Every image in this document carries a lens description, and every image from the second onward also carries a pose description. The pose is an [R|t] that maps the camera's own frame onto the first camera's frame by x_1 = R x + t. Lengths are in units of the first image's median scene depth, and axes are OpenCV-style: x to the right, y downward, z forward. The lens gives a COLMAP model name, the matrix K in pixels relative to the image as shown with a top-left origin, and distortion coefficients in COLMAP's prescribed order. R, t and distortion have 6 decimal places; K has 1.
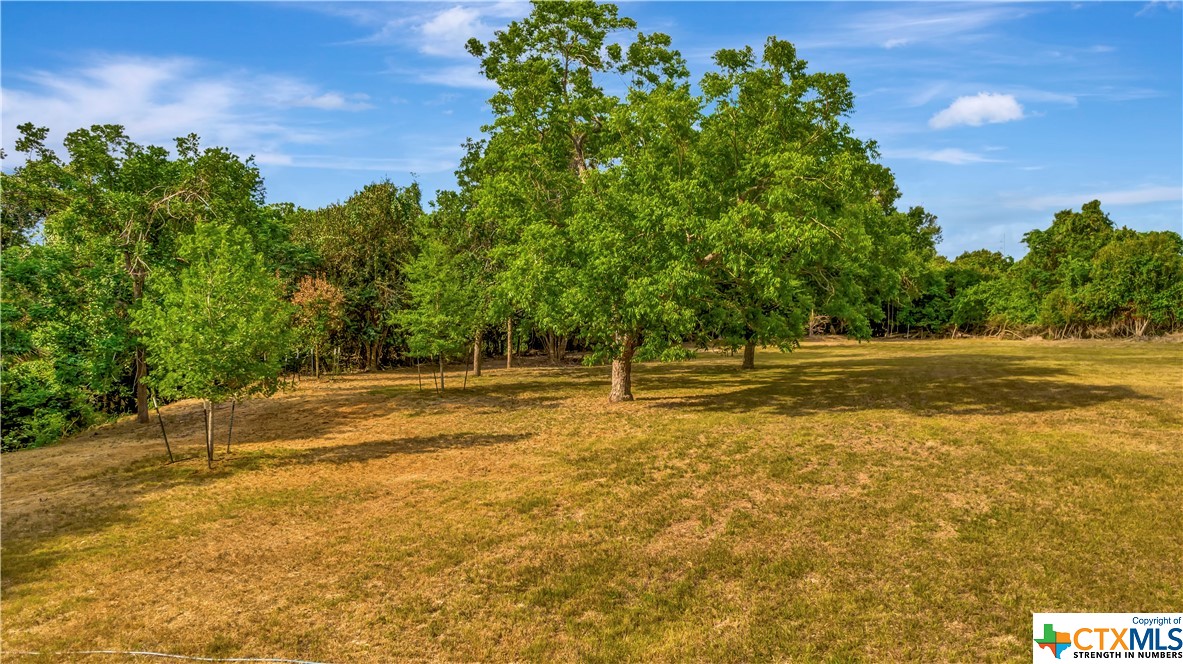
lens RADIAL K [[760.9, 0, 597.0], [0, 760.9, 332.8], [0, 0, 1]] dist [-0.076950, 0.065697]
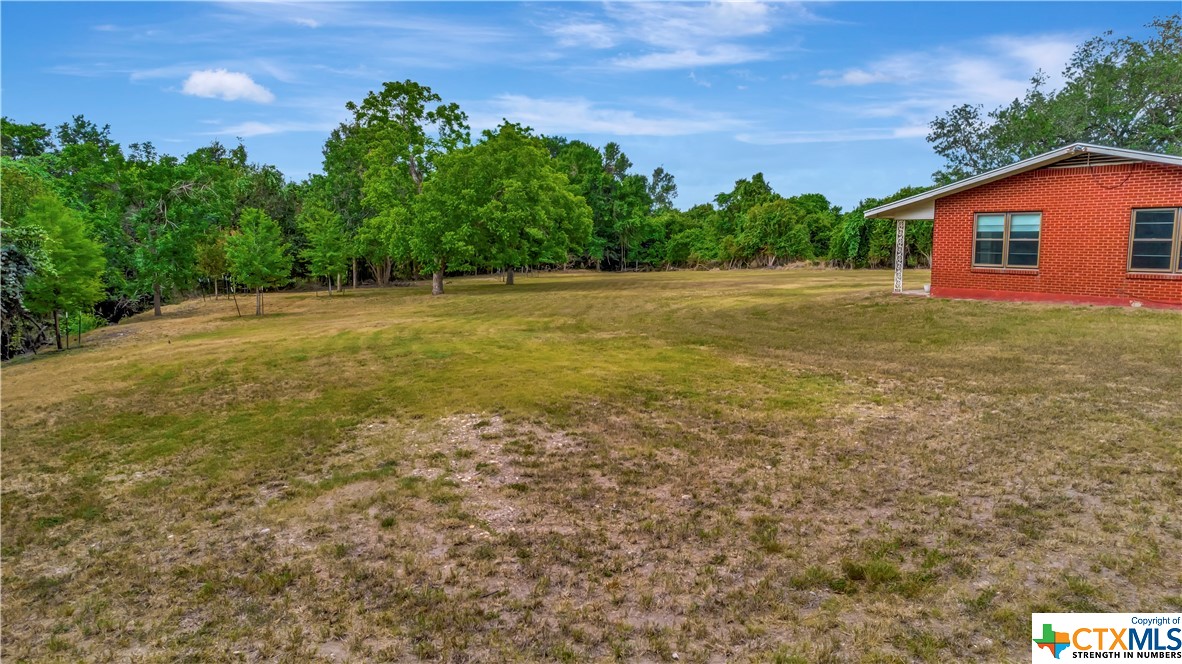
lens RADIAL K [[760.2, 0, 591.4], [0, 760.2, 330.5], [0, 0, 1]] dist [-0.076950, 0.065697]
pose [[0.963483, -0.032307, 0.265813, -0.039564], [0.013801, 0.997367, 0.071198, 0.017630], [-0.267413, -0.064929, 0.961392, -0.358546]]
